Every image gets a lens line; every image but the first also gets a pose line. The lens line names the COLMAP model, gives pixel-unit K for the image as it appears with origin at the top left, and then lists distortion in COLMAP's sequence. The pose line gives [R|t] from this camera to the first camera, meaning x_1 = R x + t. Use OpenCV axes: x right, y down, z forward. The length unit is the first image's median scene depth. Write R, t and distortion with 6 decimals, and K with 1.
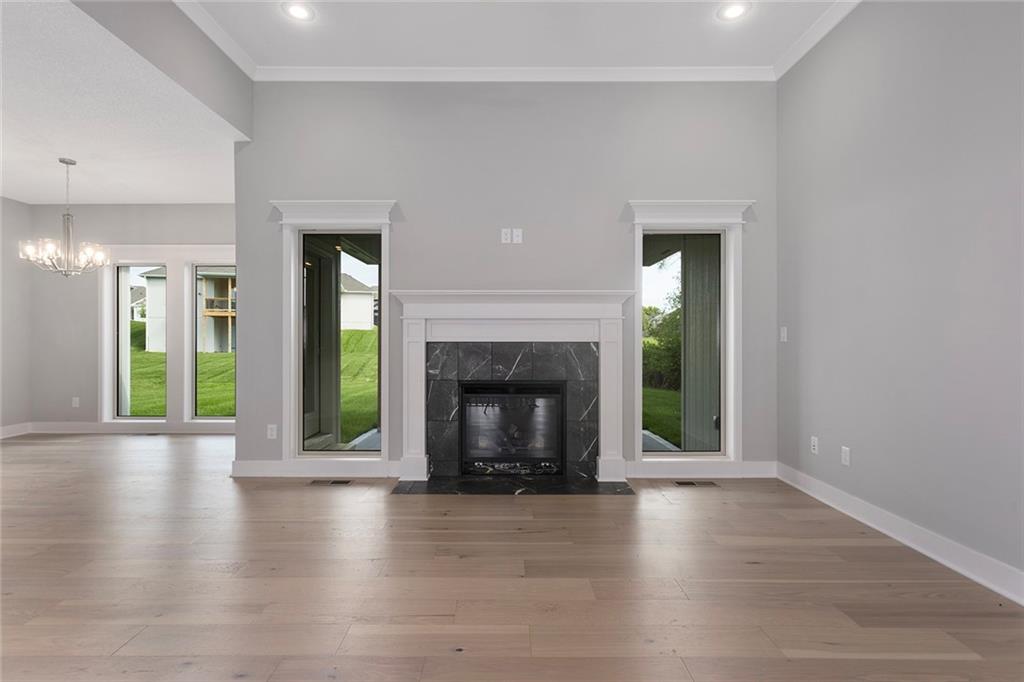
lens RADIAL K [[491.6, 0, 503.2], [0, 491.6, 334.7], [0, 0, 1]] dist [0.003136, 0.000888]
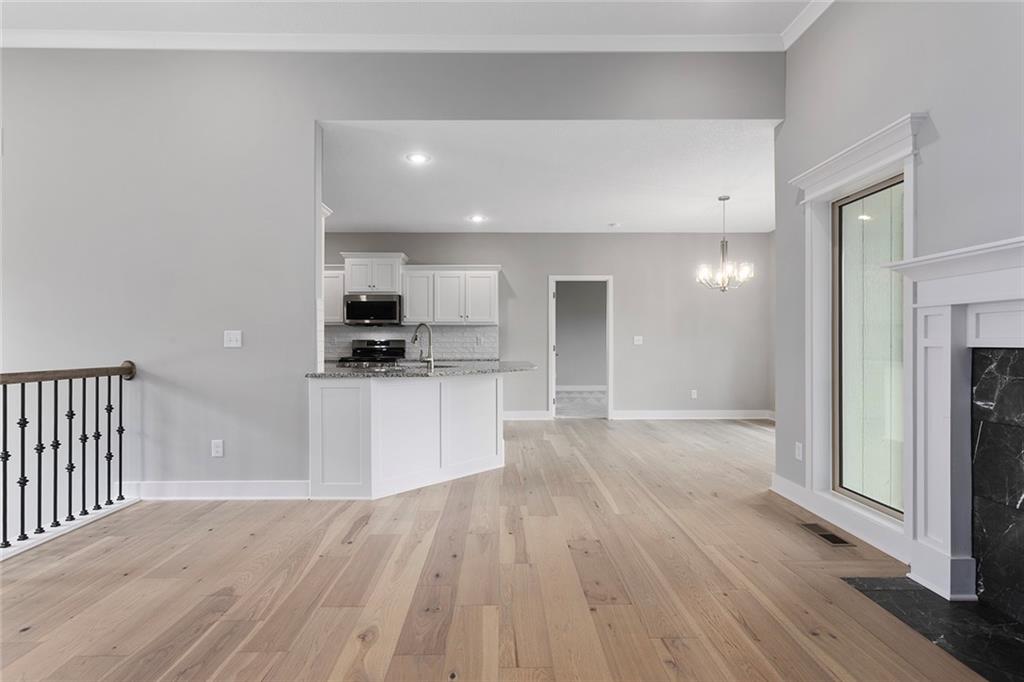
lens RADIAL K [[495.7, 0, 512.0], [0, 495.7, 341.0], [0, 0, 1]] dist [0.001670, 0.000487]
pose [[0.017933, -0.002143, -0.999837, 0.378056], [0.009316, 0.999955, -0.001976, 0.003709], [0.999796, -0.009279, 0.017952, 0.487603]]
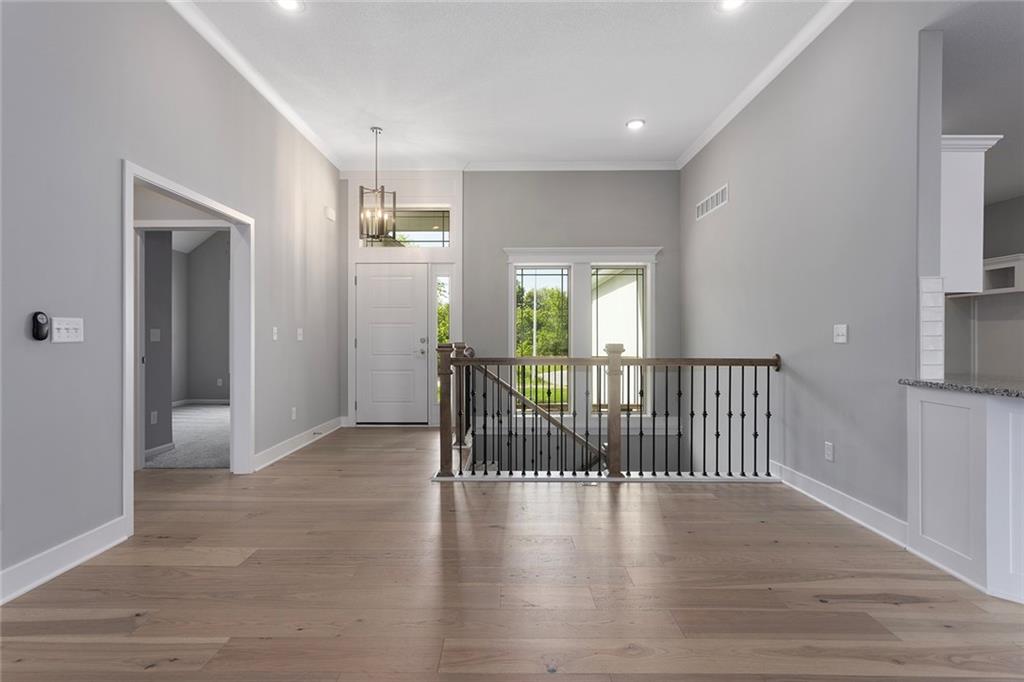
lens RADIAL K [[495.7, 0, 512.0], [0, 495.7, 341.0], [0, 0, 1]] dist [0.001670, 0.000487]
pose [[-0.999962, 0.000490, 0.008648, 0.003857], [0.000486, 1.000000, -0.000527, 0.005389], [-0.008648, -0.000523, -0.999962, 0.804439]]
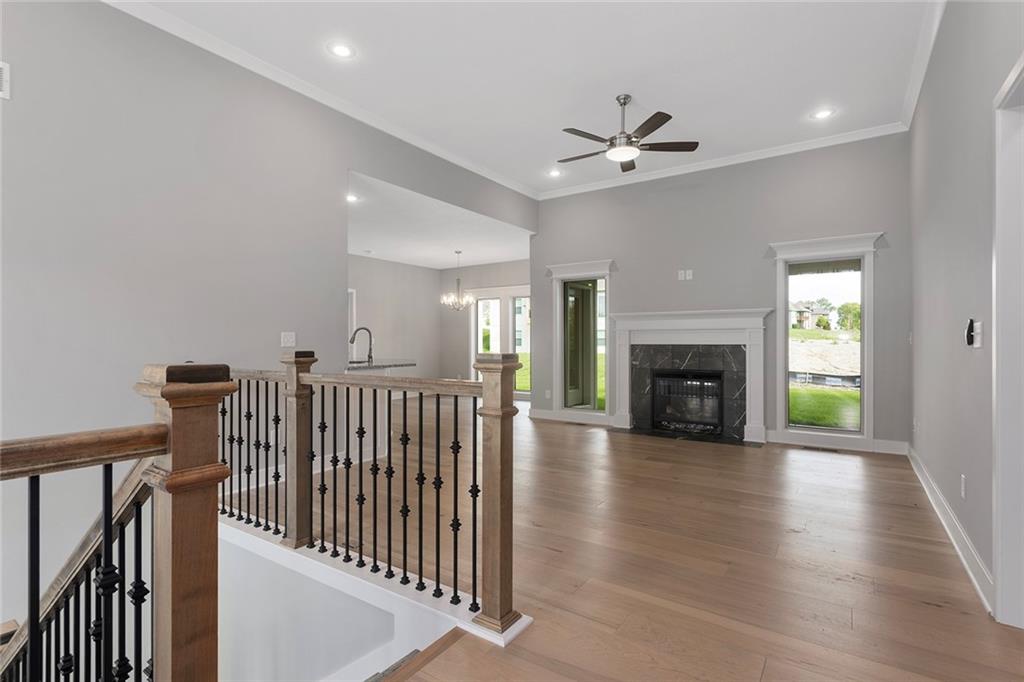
lens RADIAL K [[495.7, 0, 512.0], [0, 495.7, 341.0], [0, 0, 1]] dist [0.001670, 0.000487]
pose [[0.834748, -0.001592, -0.550630, 0.418974], [0.005018, 0.999976, 0.004716, -0.006179], [0.550609, -0.006700, 0.834736, -0.584763]]
